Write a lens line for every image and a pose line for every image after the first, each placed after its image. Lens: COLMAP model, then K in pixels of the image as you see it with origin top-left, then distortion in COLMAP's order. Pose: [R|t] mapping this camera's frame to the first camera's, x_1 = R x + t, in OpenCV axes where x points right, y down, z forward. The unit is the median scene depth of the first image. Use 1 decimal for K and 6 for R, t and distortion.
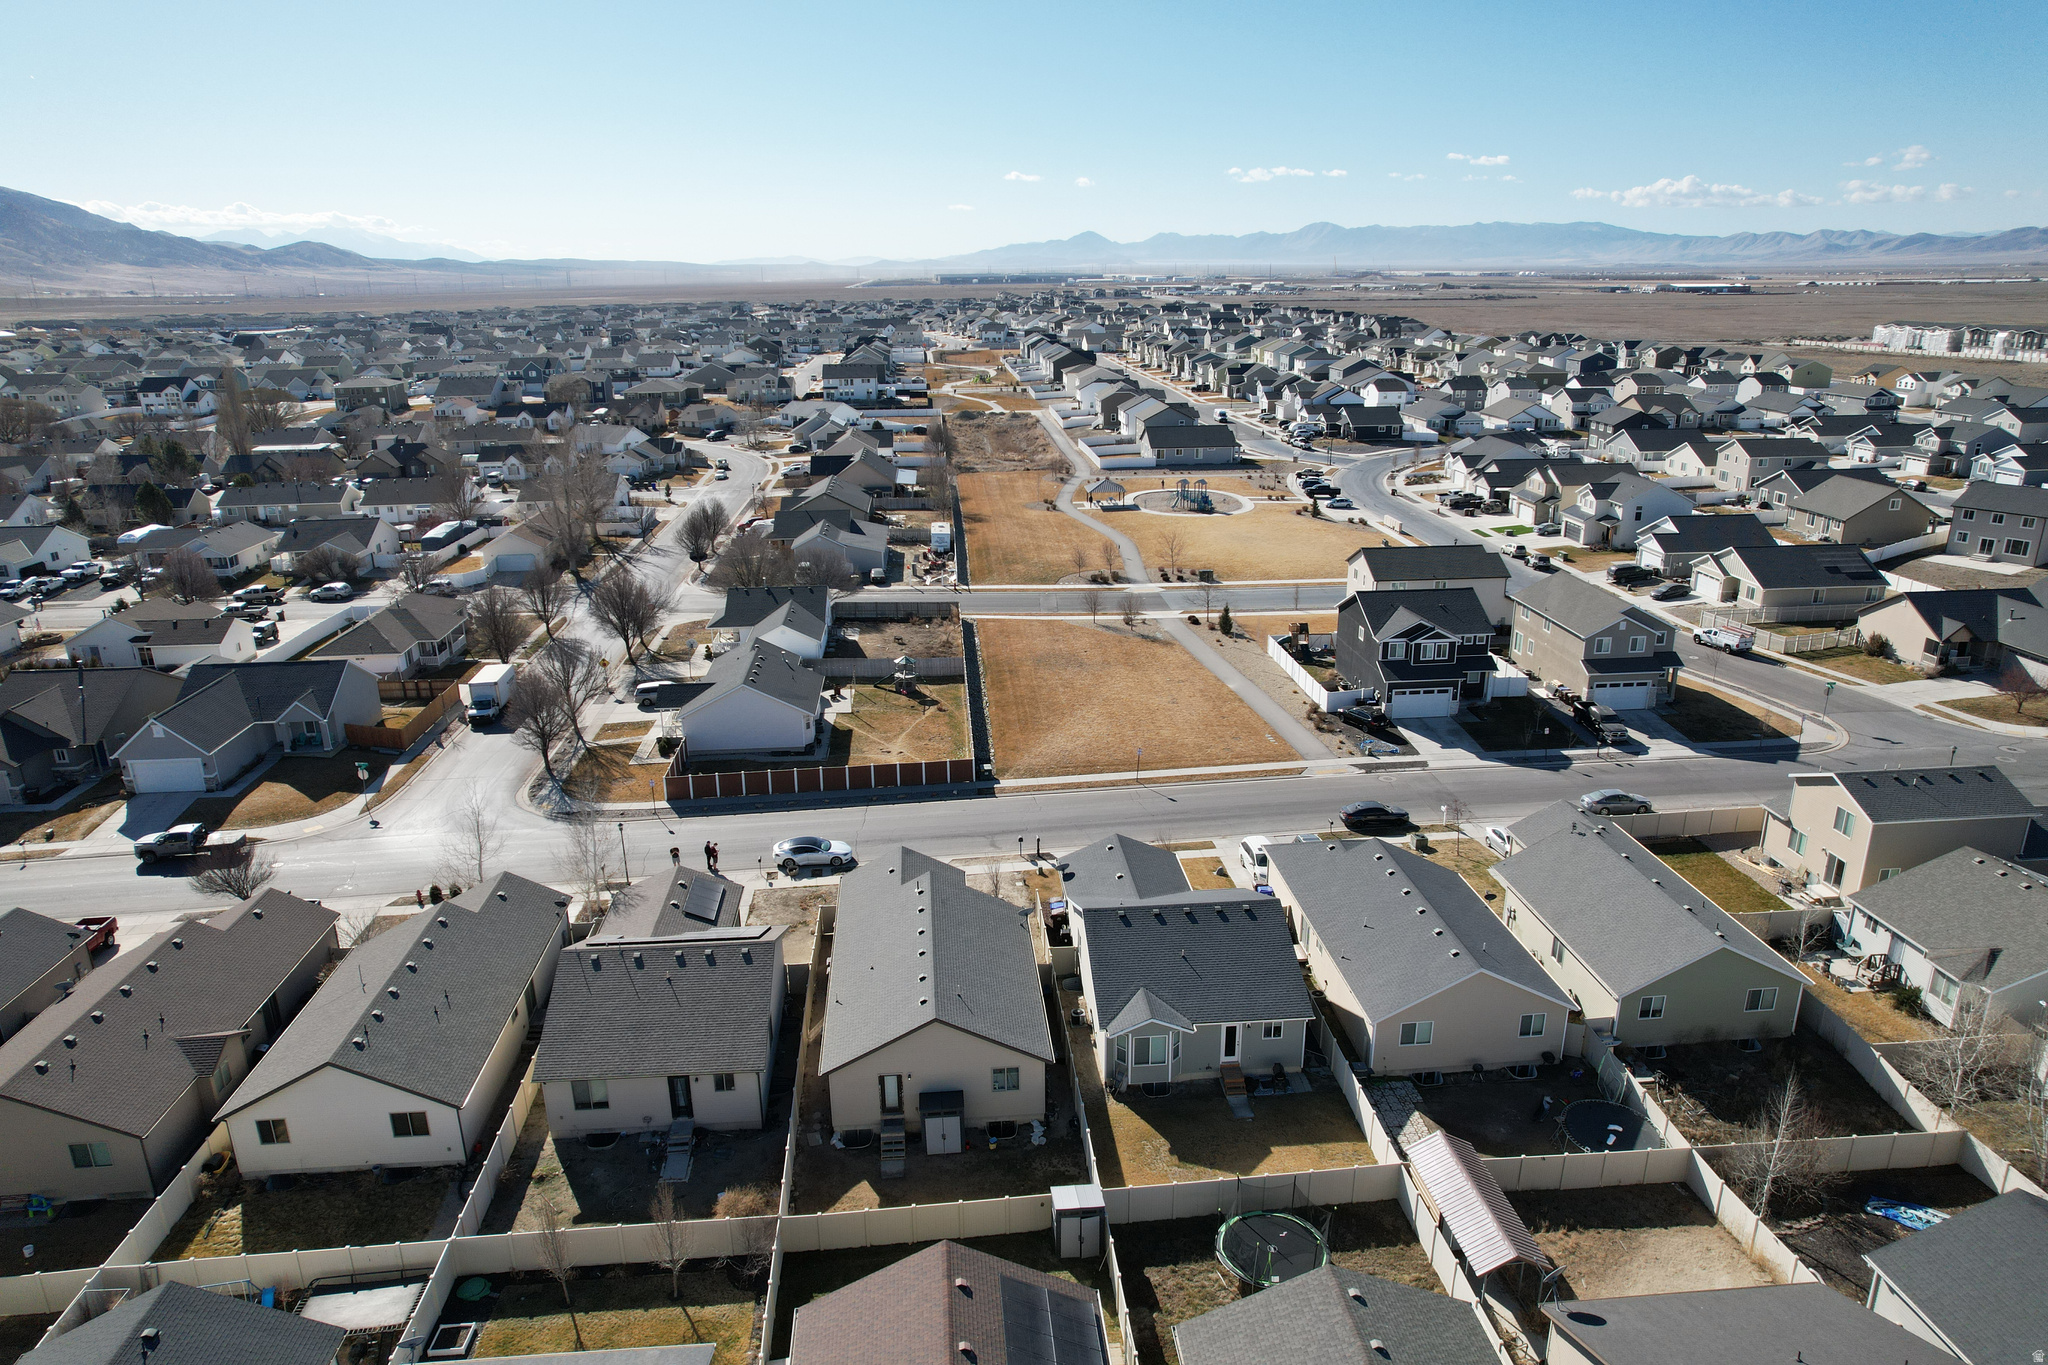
lens RADIAL K [[1310.6, 0, 1021.8], [0, 1310.6, 681.6], [0, 0, 1]] dist [-0.079948, 0.070087]
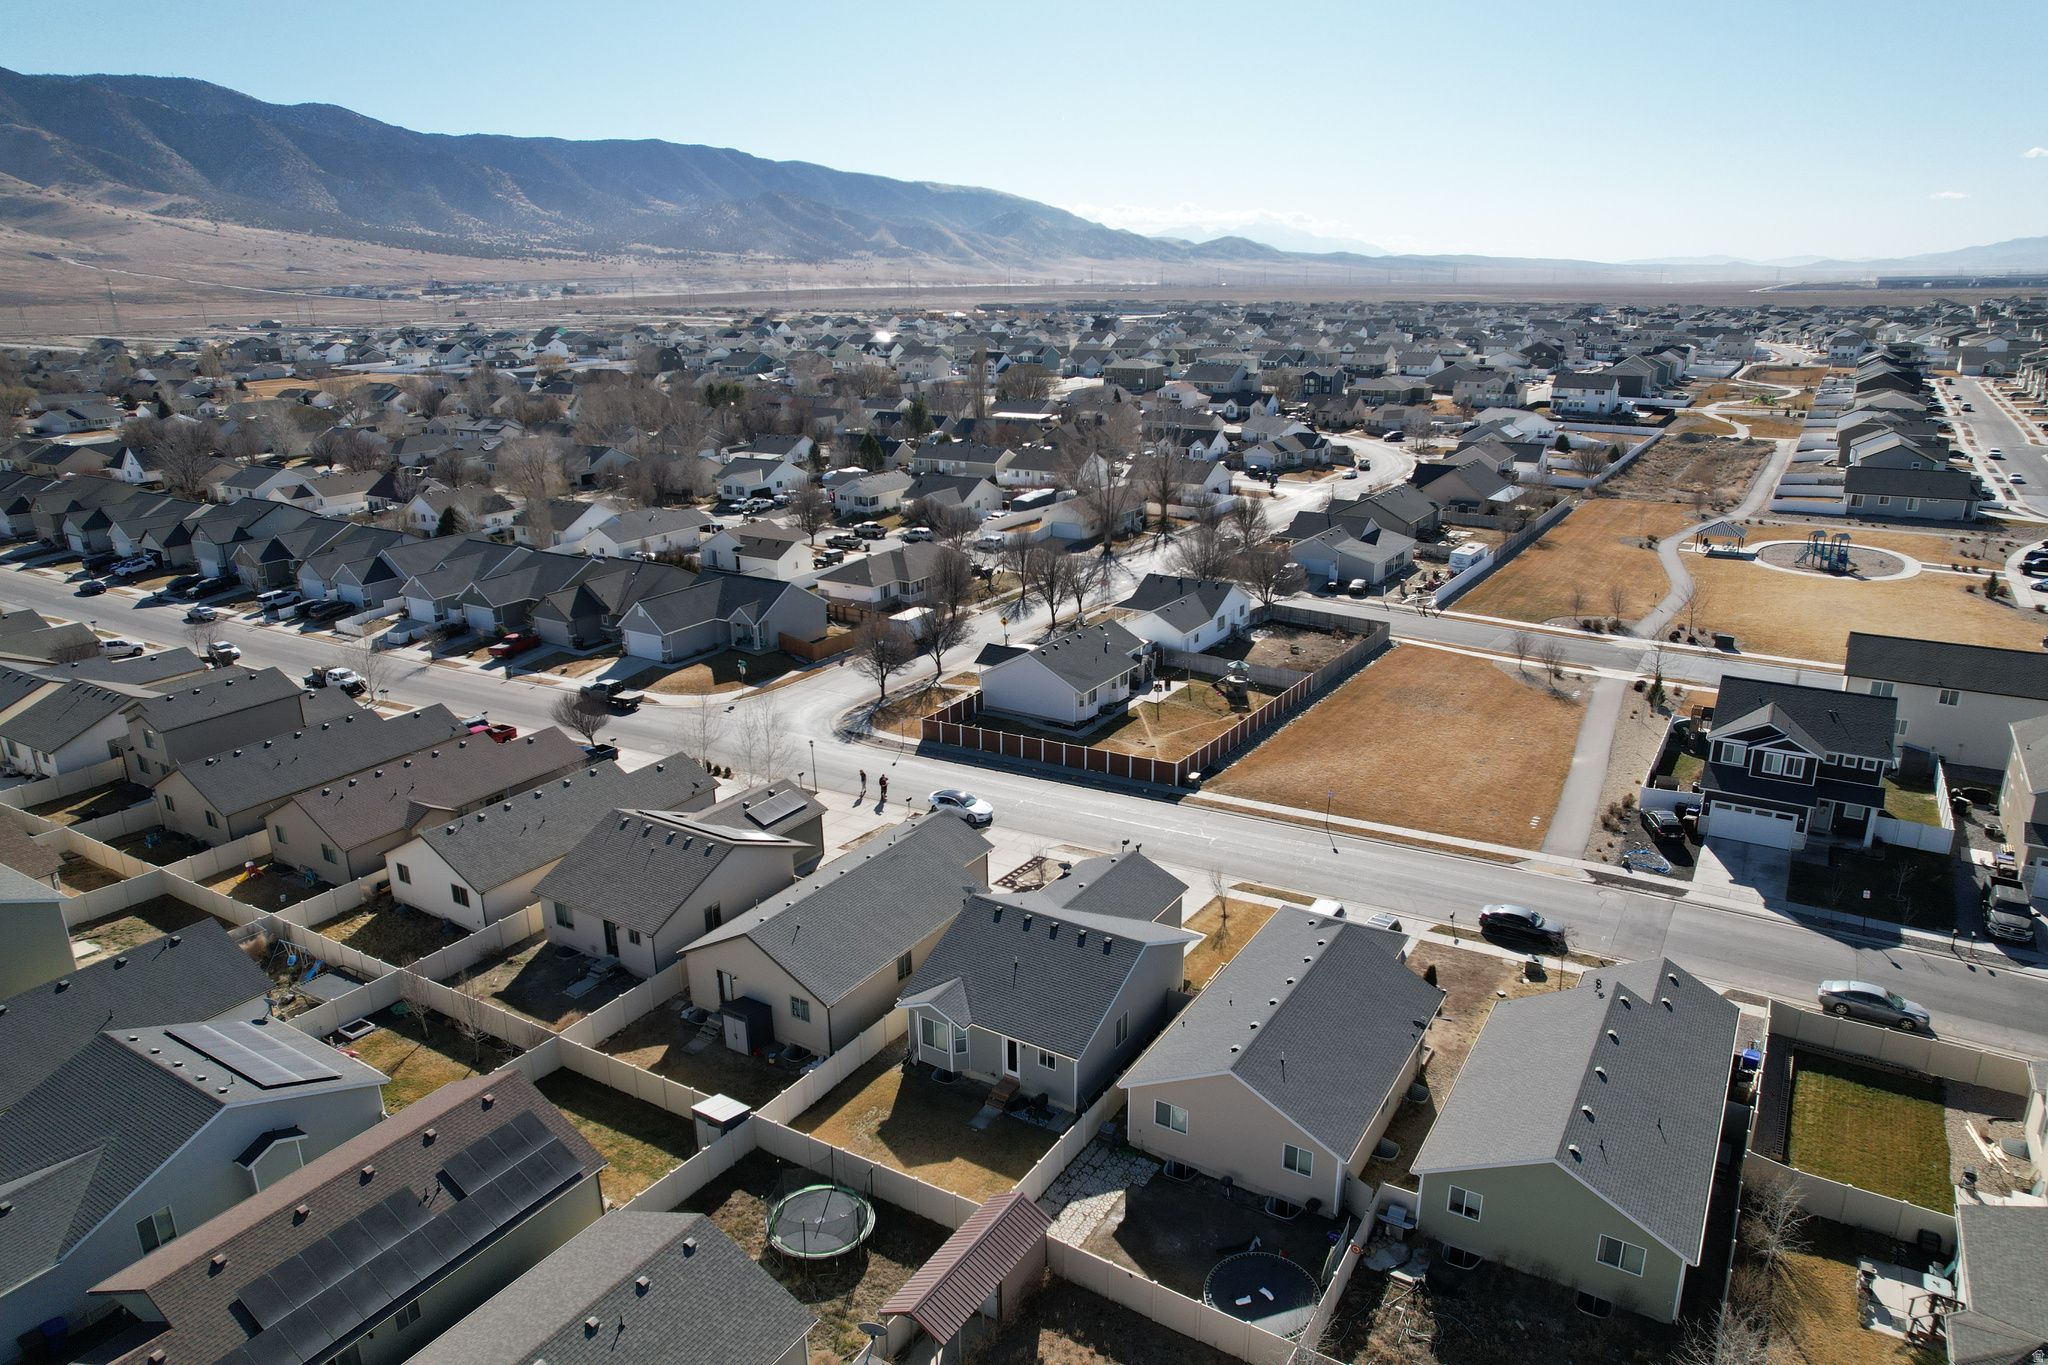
lens RADIAL K [[1307.0, 0, 1019.1], [0, 1307.0, 684.9], [0, 0, 1]] dist [-0.076736, 0.073168]
pose [[0.800880, 0.181807, -0.570559, 0.381920], [-0.178572, 0.981956, 0.062241, -0.036555], [0.571580, 0.052039, 0.818895, 0.097556]]
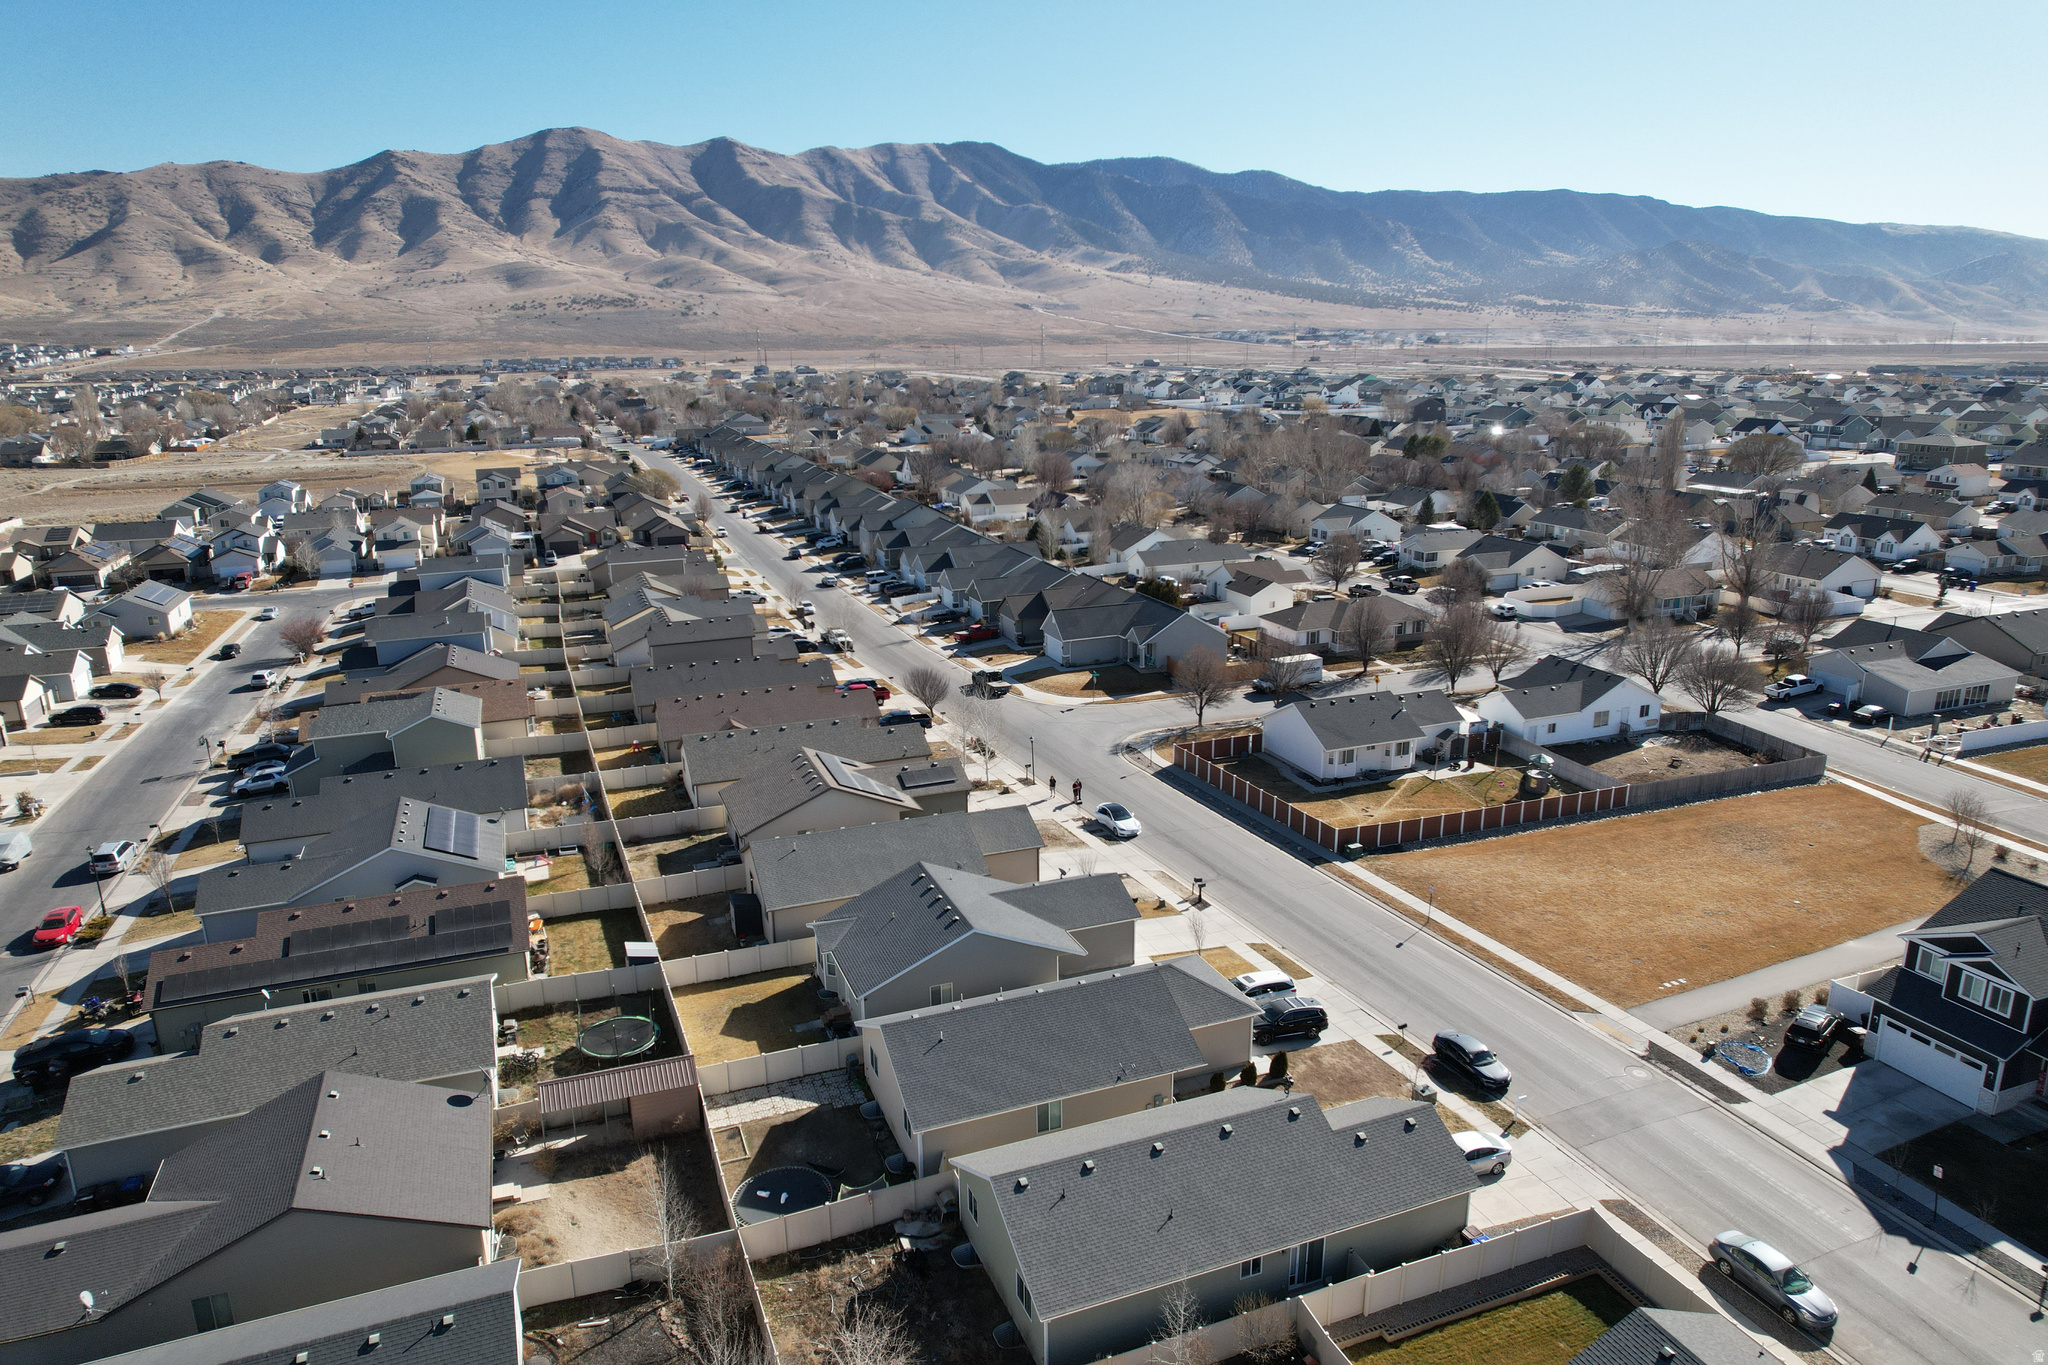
lens RADIAL K [[1310.6, 0, 1021.8], [0, 1310.6, 681.6], [0, 0, 1]] dist [-0.079948, 0.070087]
pose [[0.286970, 0.254889, -0.923407, 0.688232], [-0.284730, 0.943081, 0.171833, -0.130553], [0.914646, 0.213611, 0.343210, 0.382167]]
